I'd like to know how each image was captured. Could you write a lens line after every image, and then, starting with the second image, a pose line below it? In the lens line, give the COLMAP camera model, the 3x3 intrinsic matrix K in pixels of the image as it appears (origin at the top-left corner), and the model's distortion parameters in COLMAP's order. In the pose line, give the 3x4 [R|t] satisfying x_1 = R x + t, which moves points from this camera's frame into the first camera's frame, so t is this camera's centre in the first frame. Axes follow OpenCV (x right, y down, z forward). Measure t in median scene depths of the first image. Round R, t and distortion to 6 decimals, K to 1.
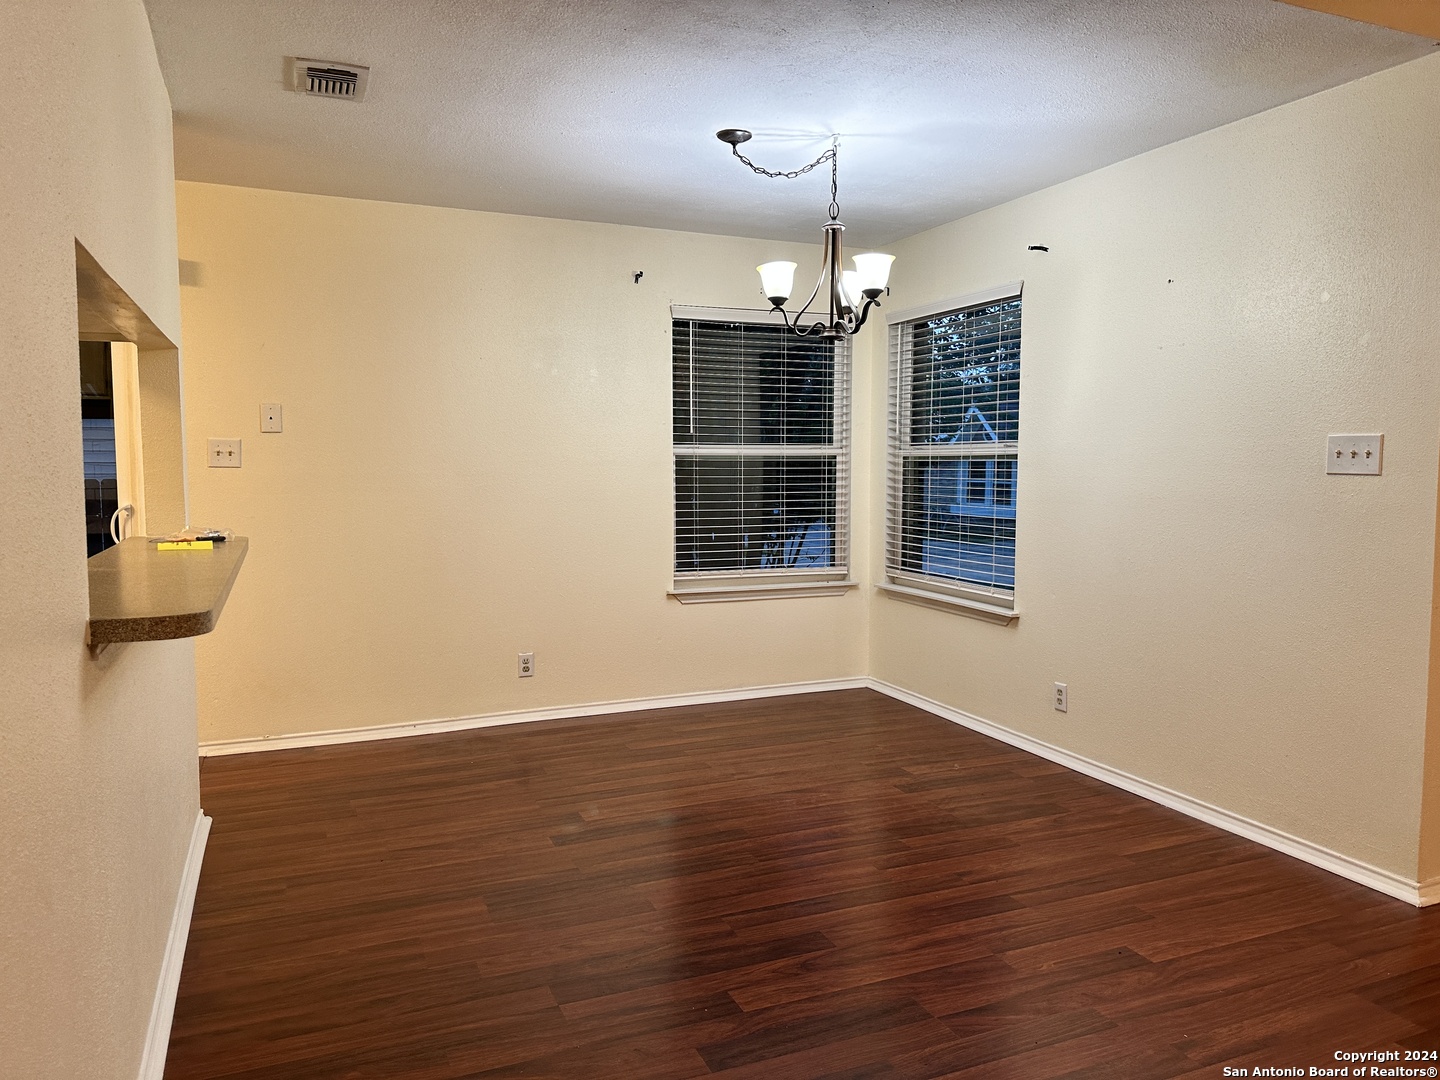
lens RADIAL K [[999.3, 0, 716.7], [0, 999.3, 537.4], [0, 0, 1]] dist [0.144078, -0.268005]
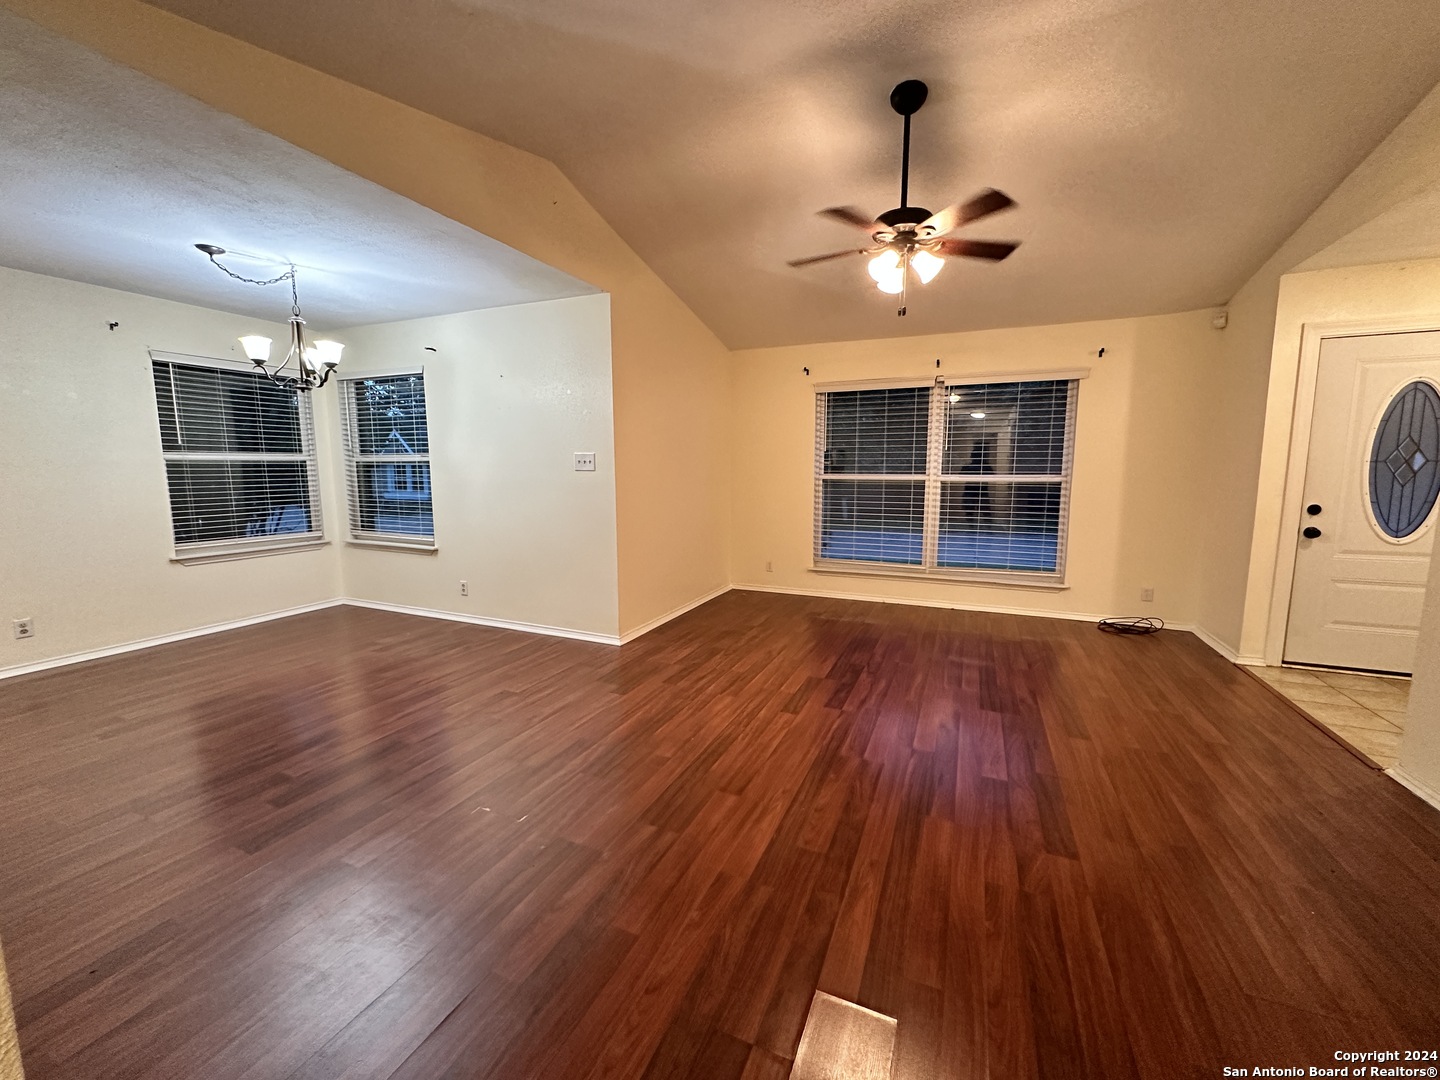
lens RADIAL K [[575.3, 0, 720.0], [0, 575.3, 540.0], [0, 0, 1]] dist [-0.000607, 0.000161]
pose [[0.726074, -0.088476, 0.681901, -0.042953], [0.051321, 0.995894, 0.074571, 0.009653], [-0.685699, -0.019148, 0.727634, -0.121334]]
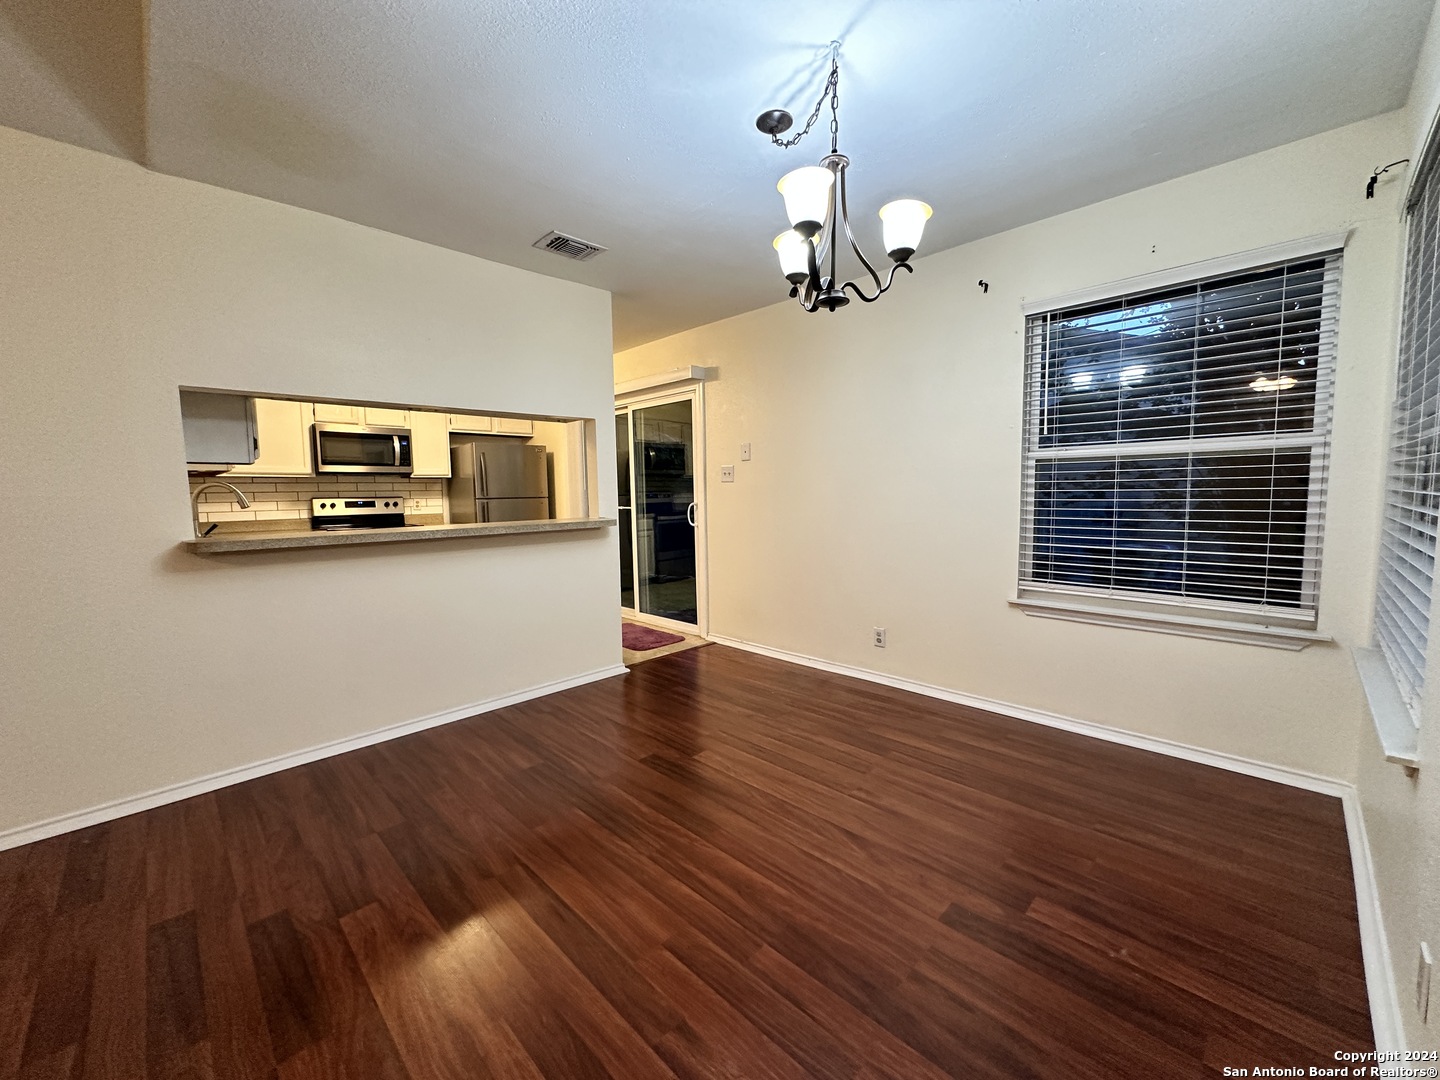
lens RADIAL K [[575.3, 0, 720.0], [0, 575.3, 540.0], [0, 0, 1]] dist [-0.000607, 0.000161]
pose [[0.373904, 0.073397, -0.924559, 0.420917], [-0.051590, 0.996966, 0.058282, -0.025711], [0.926031, 0.025906, 0.376557, 0.605454]]
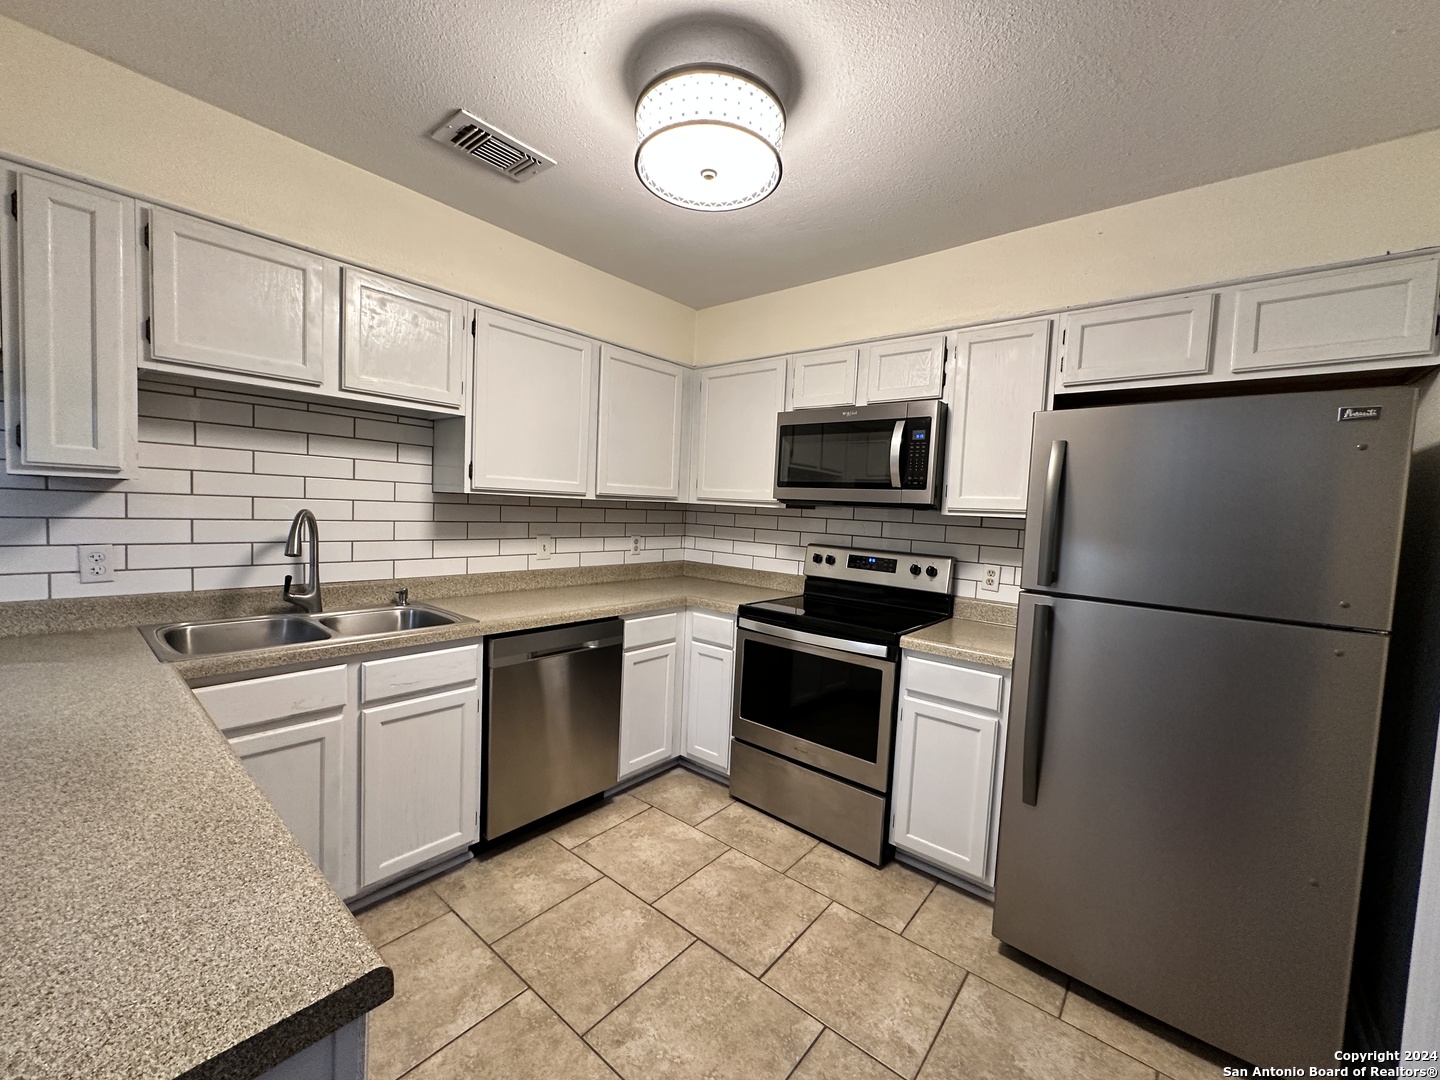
lens RADIAL K [[575.3, 0, 720.0], [0, 575.3, 540.0], [0, 0, 1]] dist [-0.000607, 0.000161]
pose [[-0.889354, -0.013518, -0.457020, -0.551494], [-0.077569, 0.989534, 0.121681, -0.079096], [0.450592, 0.143668, -0.881094, 0.830450]]
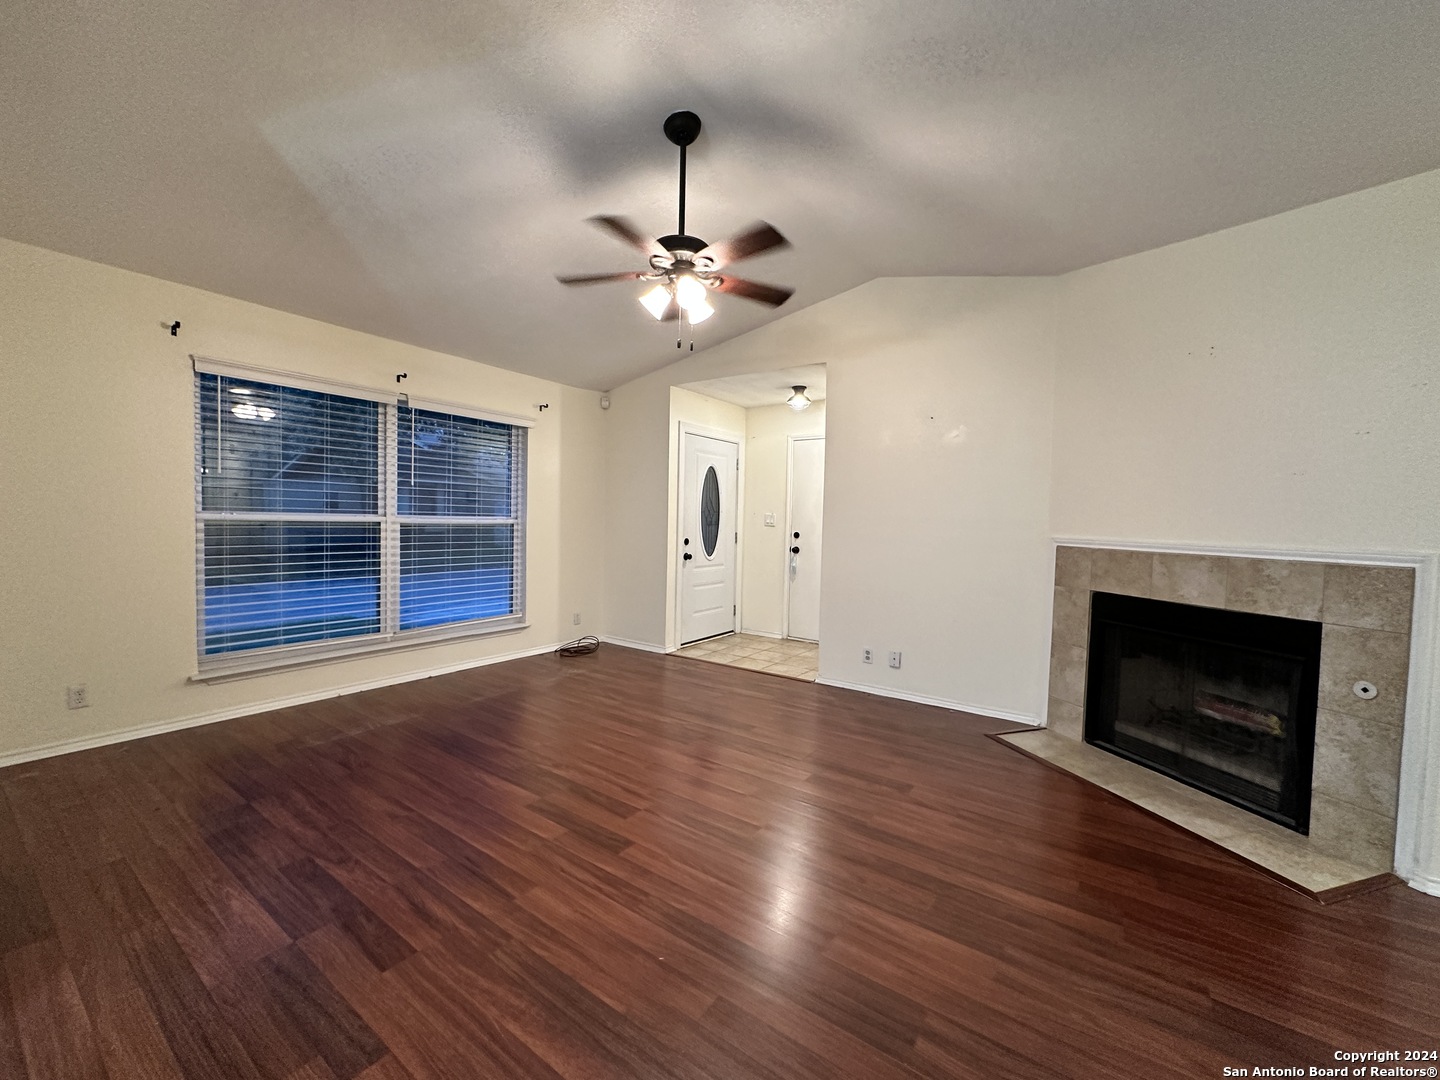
lens RADIAL K [[575.3, 0, 720.0], [0, 575.3, 540.0], [0, 0, 1]] dist [-0.000607, 0.000161]
pose [[-0.529200, -0.045731, 0.847264, 0.018905], [0.035488, 0.996480, 0.075951, -0.024326], [-0.847755, 0.070261, -0.525714, 0.472543]]
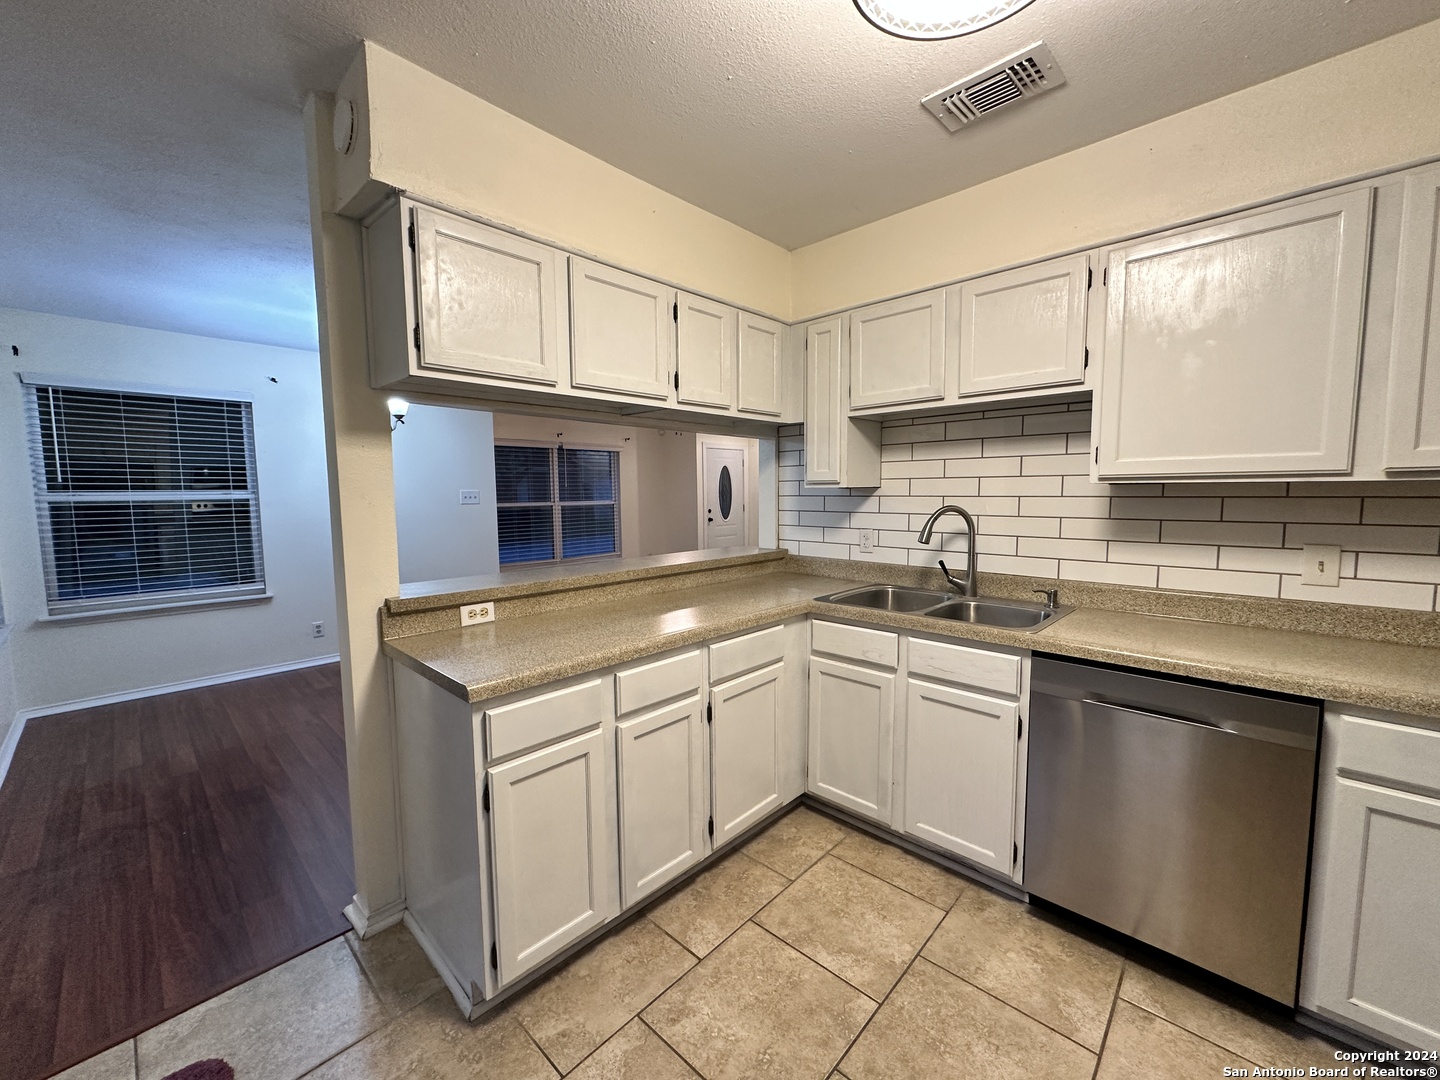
lens RADIAL K [[575.3, 0, 720.0], [0, 575.3, 540.0], [0, 0, 1]] dist [-0.000607, 0.000161]
pose [[-0.398226, -0.077666, 0.913994, -0.862715], [0.074284, 0.990406, 0.116525, -0.069040], [-0.914275, 0.114298, -0.388636, 0.690007]]
